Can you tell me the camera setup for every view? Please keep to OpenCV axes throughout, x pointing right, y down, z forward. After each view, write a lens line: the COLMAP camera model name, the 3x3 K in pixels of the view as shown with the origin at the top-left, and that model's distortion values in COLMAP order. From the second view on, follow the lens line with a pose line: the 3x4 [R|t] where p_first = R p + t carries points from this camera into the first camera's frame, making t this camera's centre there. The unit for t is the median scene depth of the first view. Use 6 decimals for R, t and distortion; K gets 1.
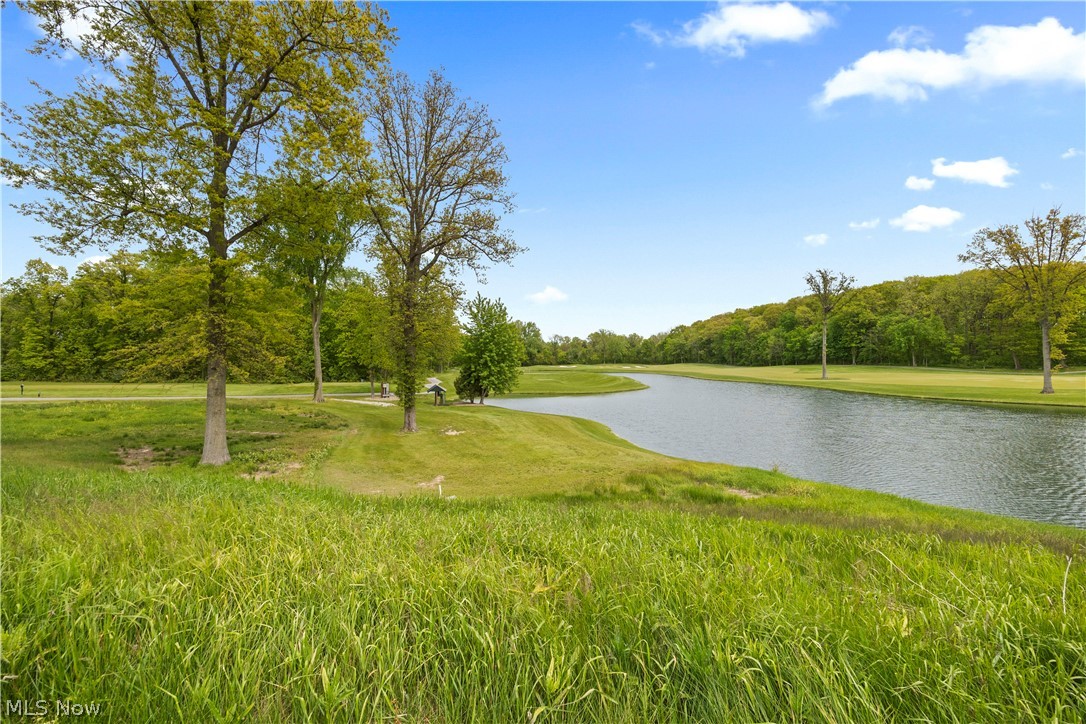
lens RADIAL K [[414.9, 0, 543.5], [0, 414.9, 361.2], [0, 0, 1]] dist [-0.003093, 0.000942]
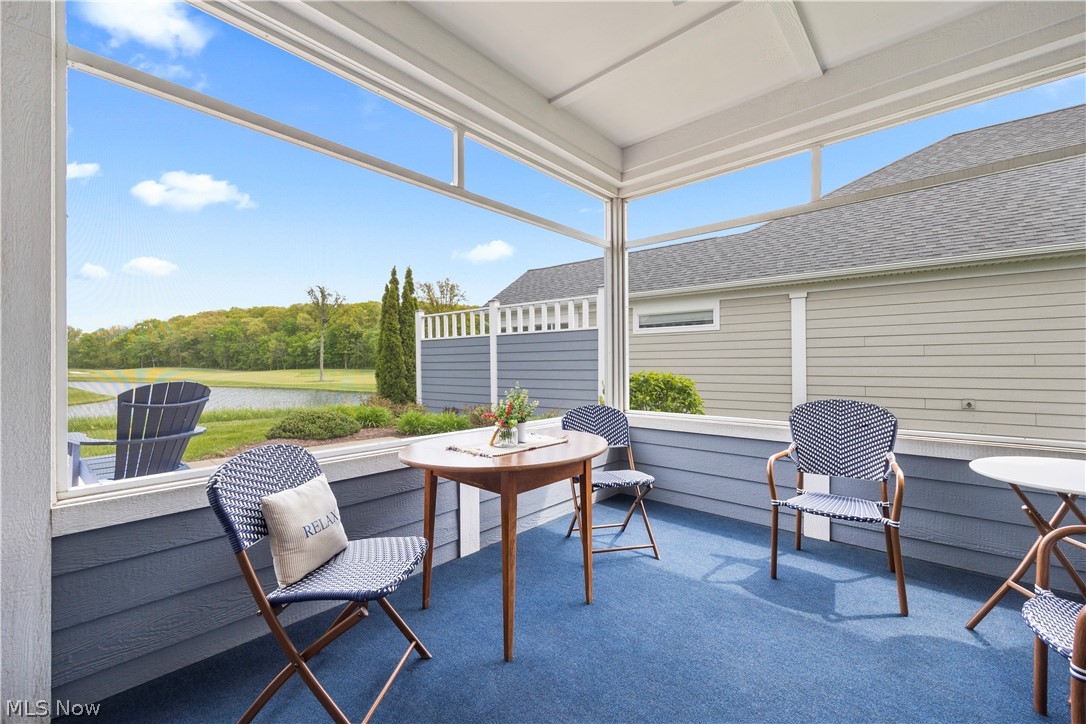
lens RADIAL K [[414.9, 0, 534.3], [0, 414.9, 362.5], [0, 0, 1]] dist [-0.003093, 0.000942]
pose [[0.481816, 0.010873, 0.876205, -3.404682], [-0.004757, 0.999941, -0.009793, -0.108680], [-0.876259, 0.000550, 0.481839, -5.234037]]
